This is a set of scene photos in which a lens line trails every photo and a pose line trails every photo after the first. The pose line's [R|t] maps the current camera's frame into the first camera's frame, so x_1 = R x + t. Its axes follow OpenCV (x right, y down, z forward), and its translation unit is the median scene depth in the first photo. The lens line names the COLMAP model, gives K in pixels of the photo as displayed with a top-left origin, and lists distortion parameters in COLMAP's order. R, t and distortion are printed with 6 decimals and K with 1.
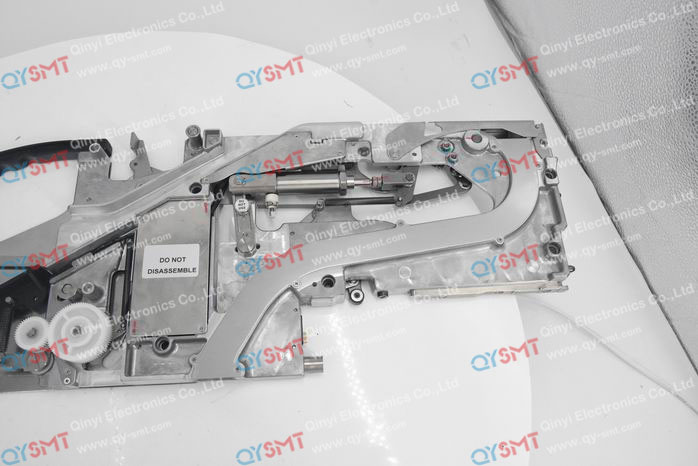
lens RADIAL K [[561.1, 0, 350.0], [0, 561.1, 232.8], [0, 0, 1]] dist [-0.082523, 0.048502]
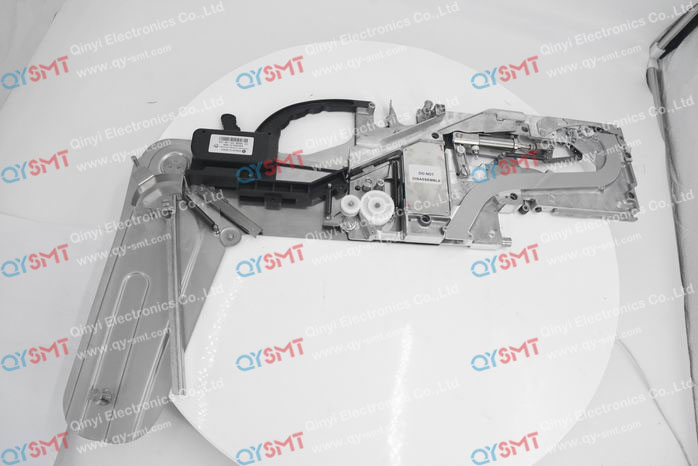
lens RADIAL K [[488.0, 0, 352.7], [0, 488.0, 230.8], [0, 0, 1]] dist [-0.110650, 0.041155]
pose [[0.993213, 0.103387, 0.053290, -0.565925], [-0.101315, 0.994040, -0.040238, 0.284469], [-0.057133, 0.034566, 0.997768, -0.424047]]
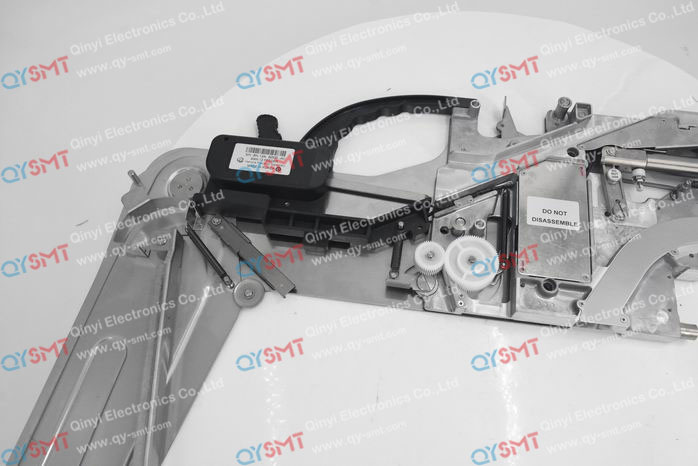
lens RADIAL K [[561.1, 0, 348.8], [0, 561.1, 232.8], [0, 0, 1]] dist [-0.082523, 0.048502]
pose [[0.973062, 0.155544, -0.170167, -0.486753], [-0.165263, 0.985248, -0.044437, 0.188626], [0.160744, 0.071363, 0.984413, -0.104089]]
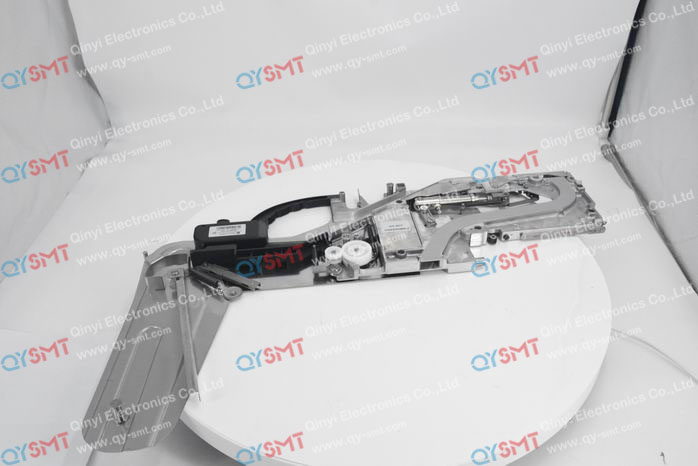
lens RADIAL K [[595.6, 0, 348.4], [0, 595.6, 234.1], [0, 0, 1]] dist [-0.016770, 0.001125]
pose [[0.996050, -0.088561, -0.006359, -0.446313], [0.072569, 0.853259, -0.516414, 1.067269], [0.051160, 0.513912, 0.856316, -0.725275]]
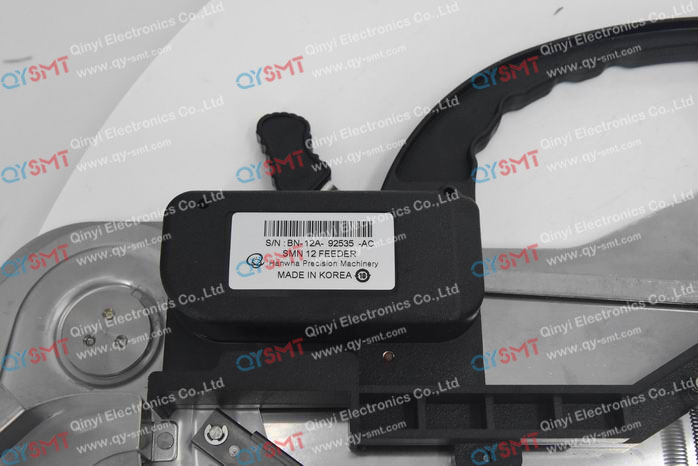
lens RADIAL K [[971.7, 0, 351.1], [0, 971.7, 231.7], [0, 0, 1]] dist [-0.018103, 0.000000]
pose [[0.996741, 0.040785, -0.069600, -0.773837], [-0.040466, 0.999163, 0.005976, 0.011555], [0.069785, -0.003140, 0.997557, 0.211655]]
